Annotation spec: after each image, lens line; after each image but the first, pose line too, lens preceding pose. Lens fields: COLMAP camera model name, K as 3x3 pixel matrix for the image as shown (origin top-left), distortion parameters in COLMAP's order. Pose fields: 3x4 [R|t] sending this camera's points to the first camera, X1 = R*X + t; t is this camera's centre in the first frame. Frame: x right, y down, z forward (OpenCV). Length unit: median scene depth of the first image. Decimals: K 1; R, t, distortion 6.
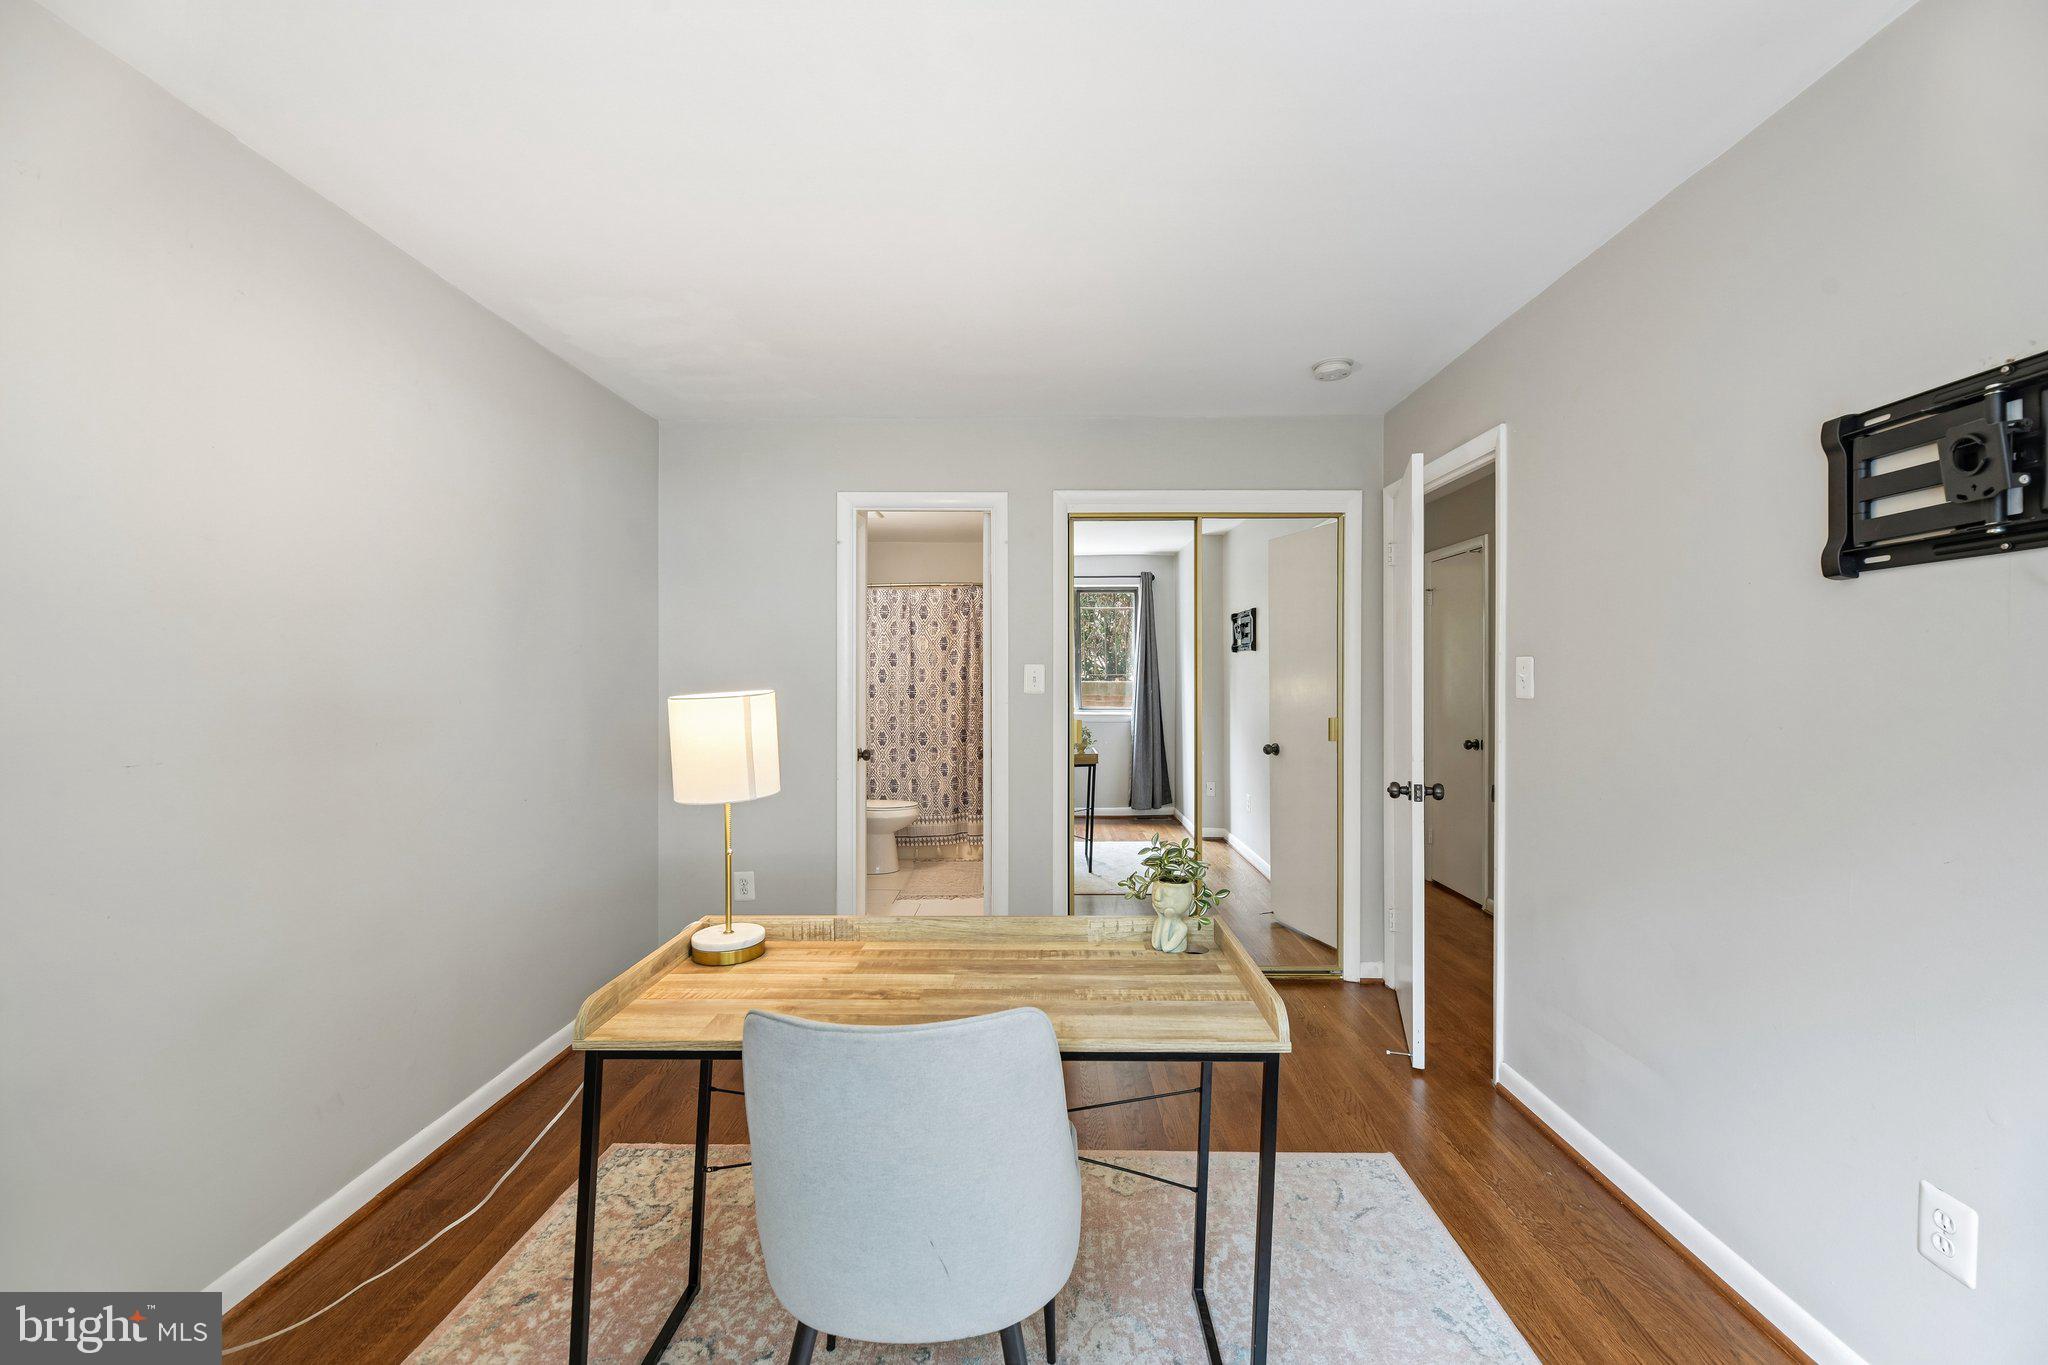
lens RADIAL K [[835.7, 0, 1032.4], [0, 835.7, 676.1], [0, 0, 1]] dist [0.001122, -0.004979]
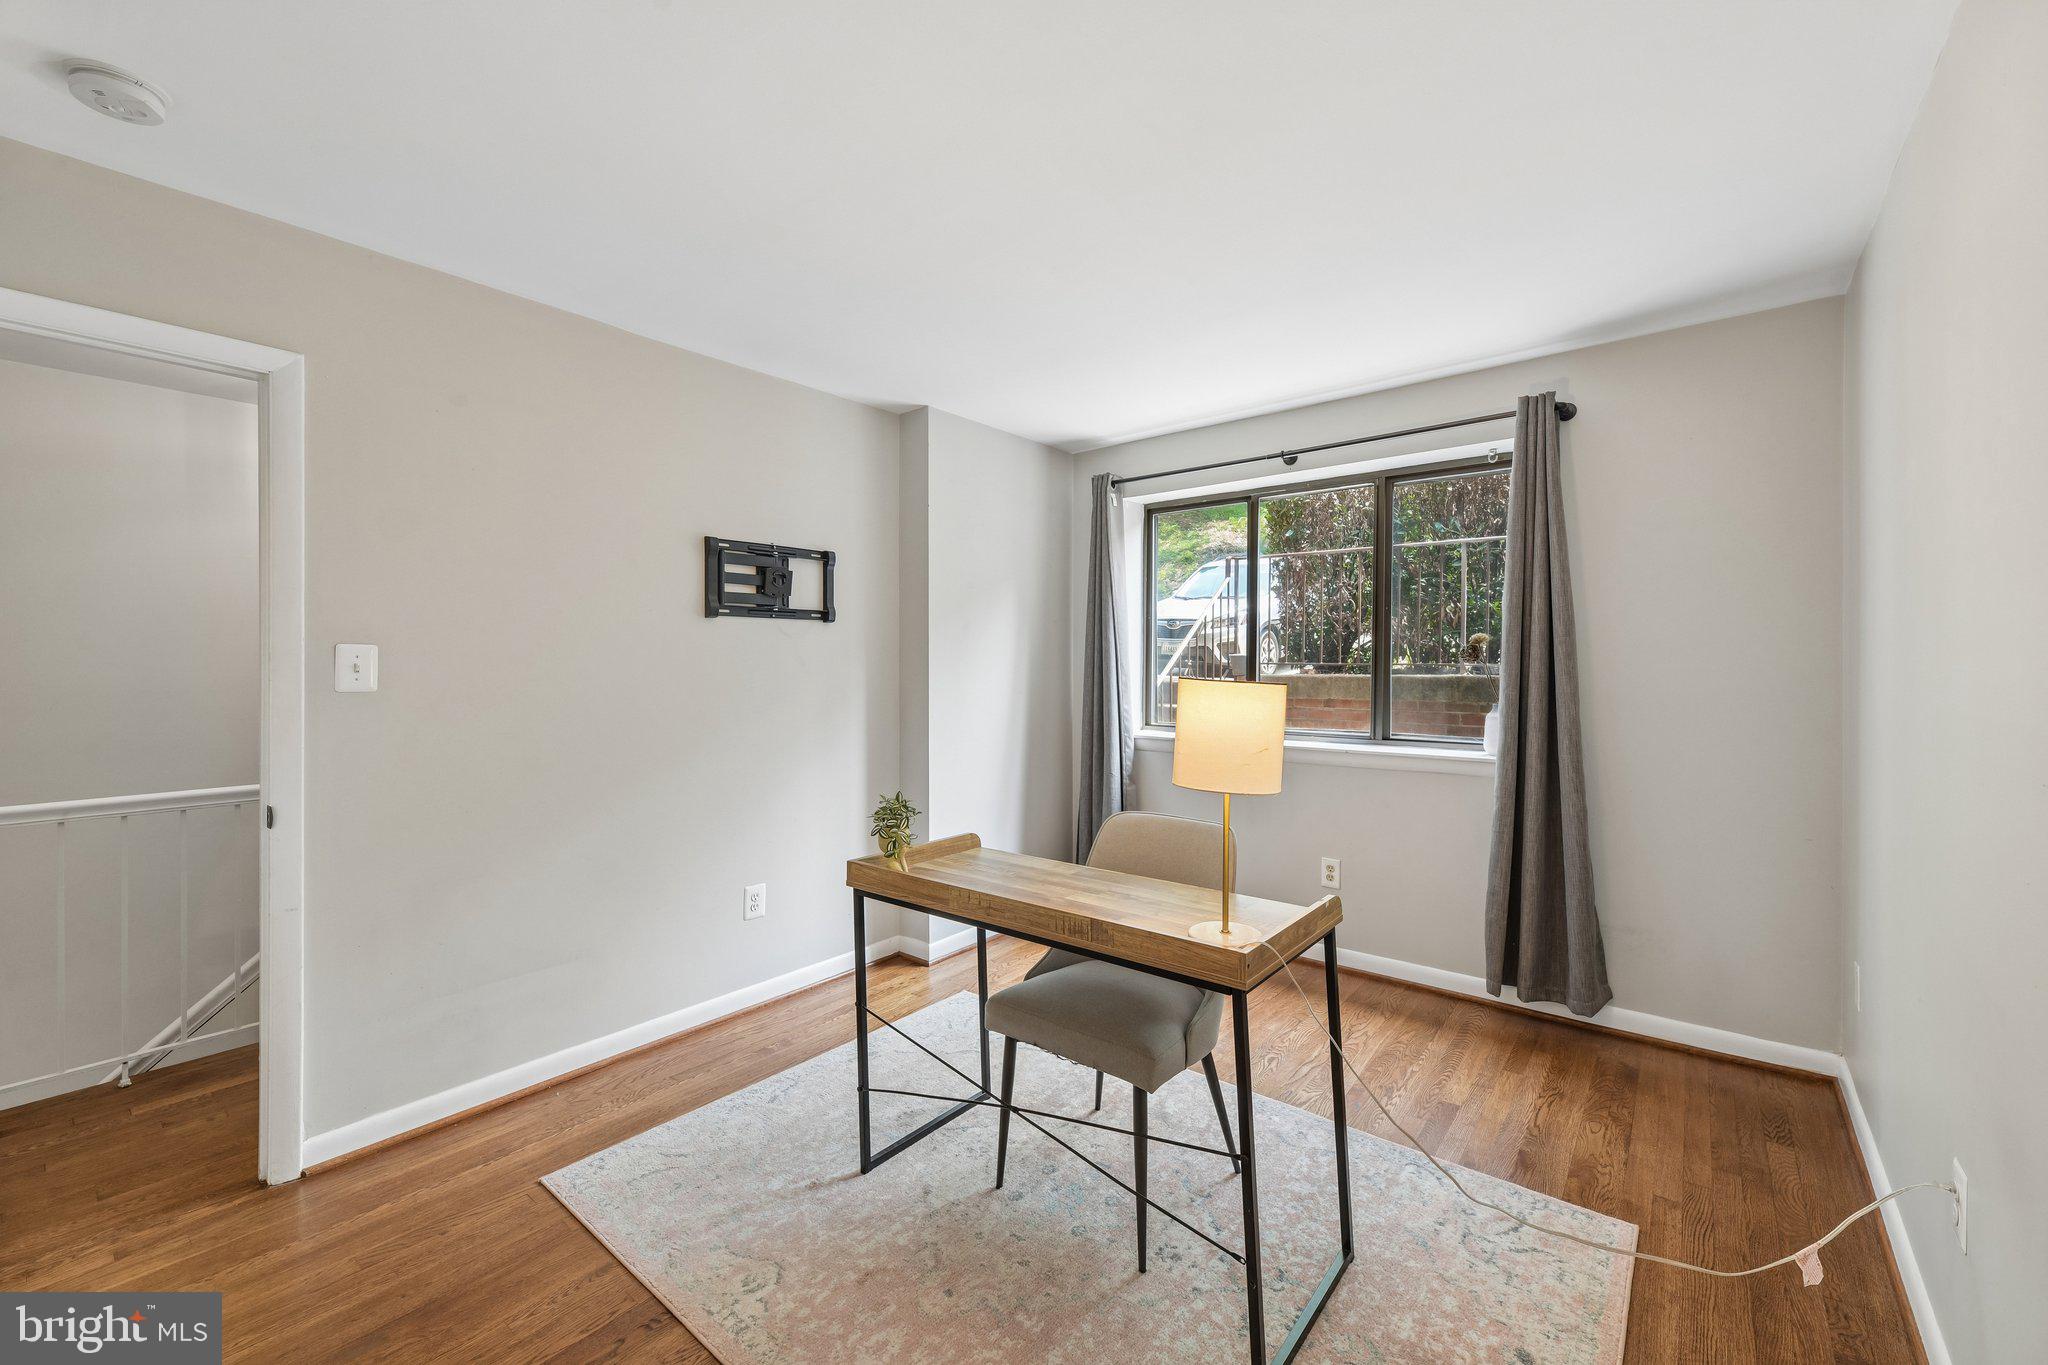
lens RADIAL K [[818.5, 0, 1023.2], [0, 818.5, 660.4], [0, 0, 1]] dist [-0.000469, -0.000125]
pose [[-0.772908, 0.006828, 0.634481, -0.802218], [0.002036, 0.999964, -0.008280, 0.003398], [-0.634515, -0.005108, -0.772894, 1.917387]]
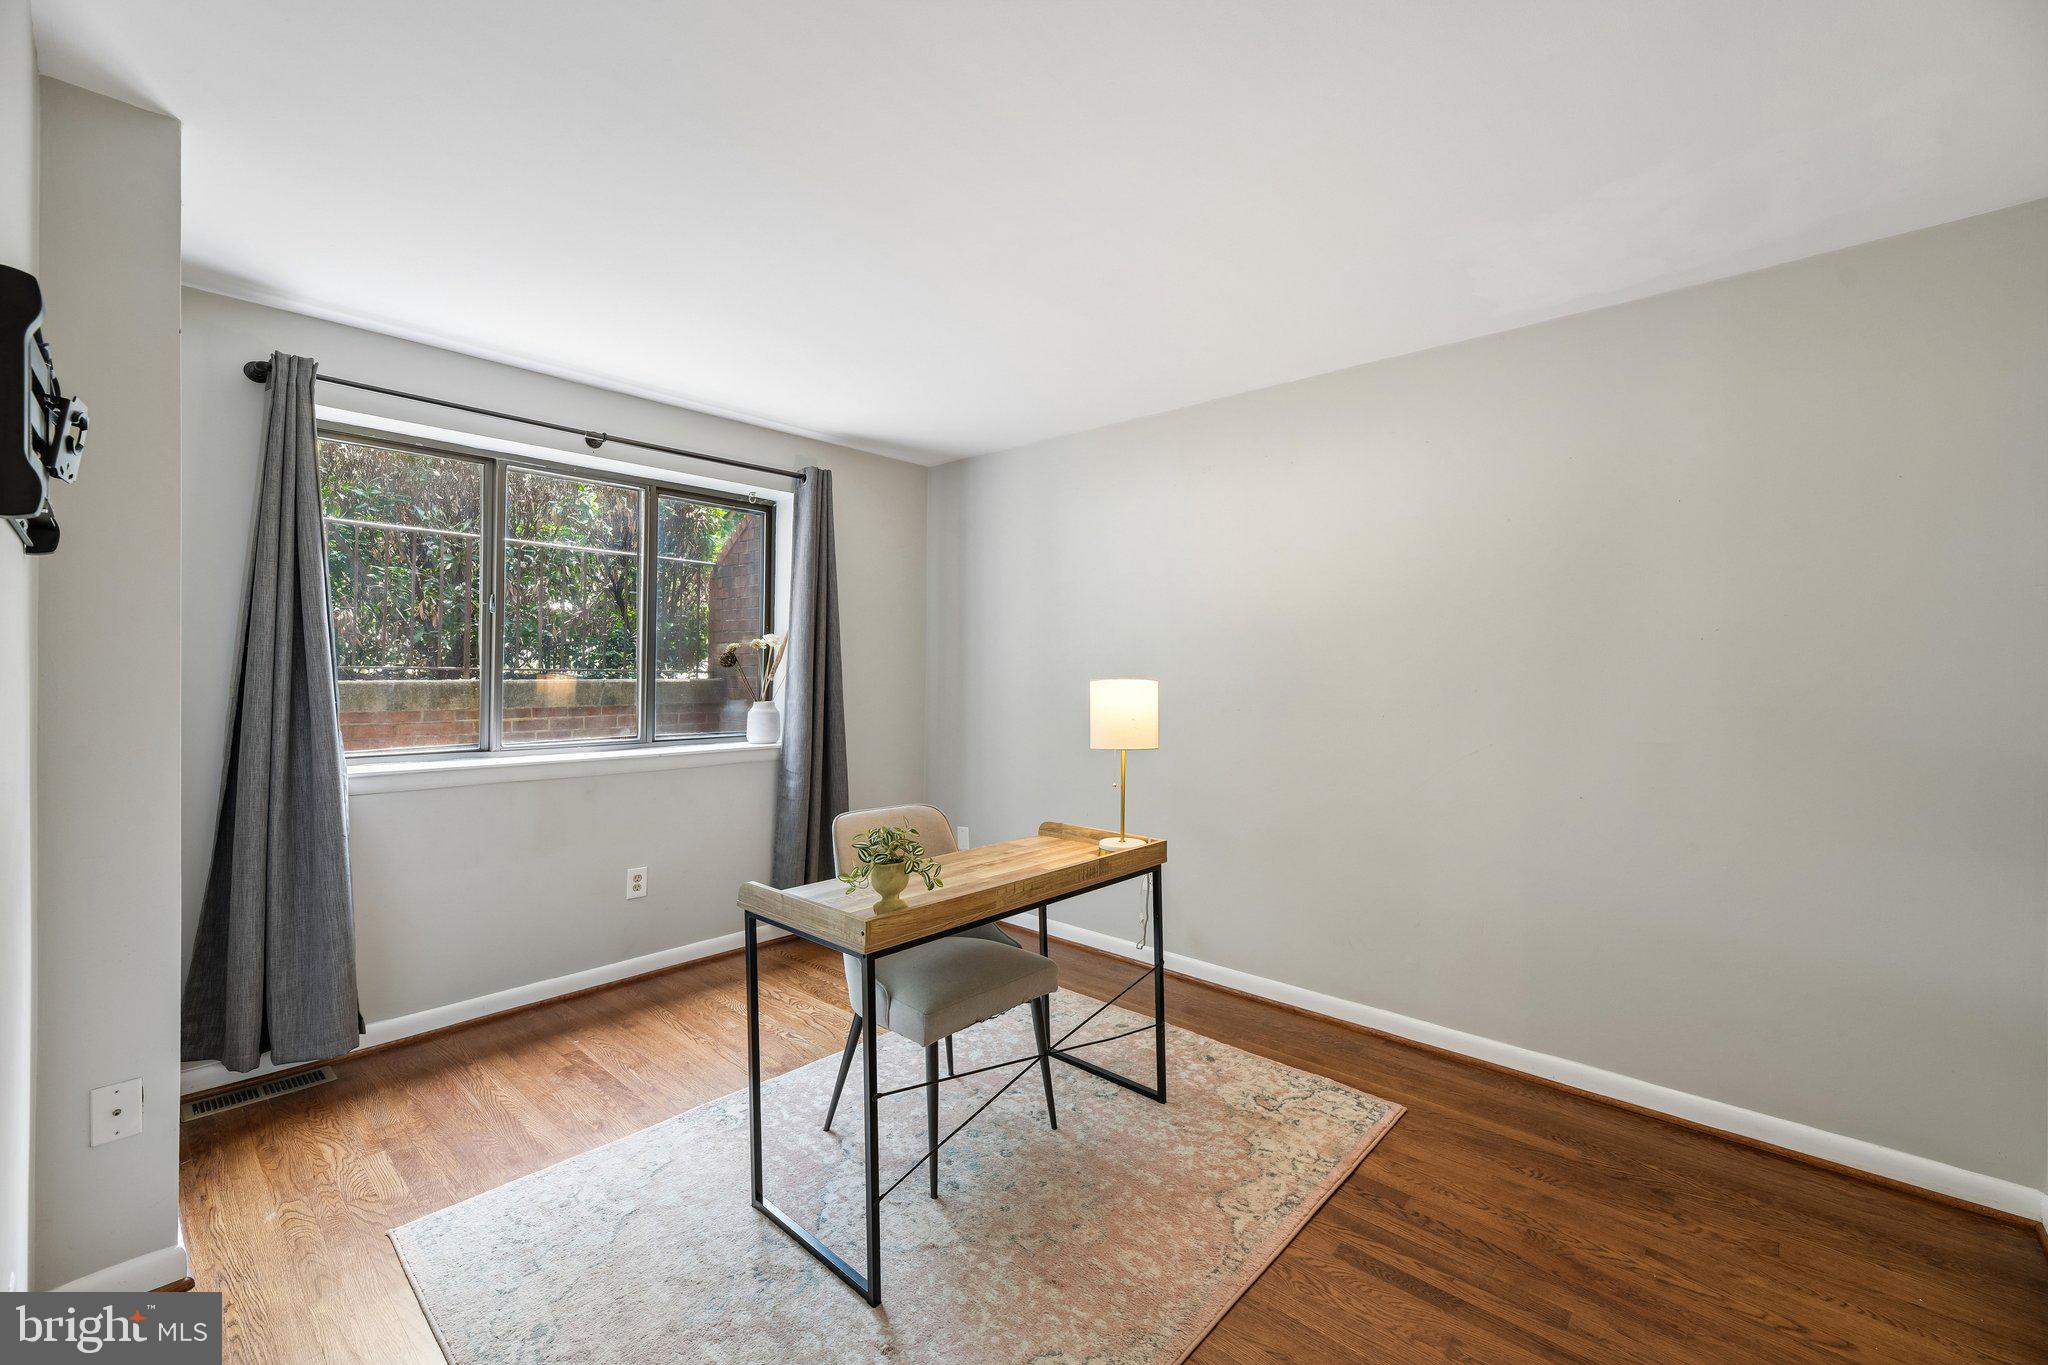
lens RADIAL K [[835.7, 0, 1032.4], [0, 835.7, 676.1], [0, 0, 1]] dist [0.001122, -0.004979]
pose [[-0.662745, -0.000595, -0.748845, 0.866729], [-0.003589, 0.999991, 0.002382, 0.008377], [0.748836, 0.004267, -0.662741, 1.912586]]
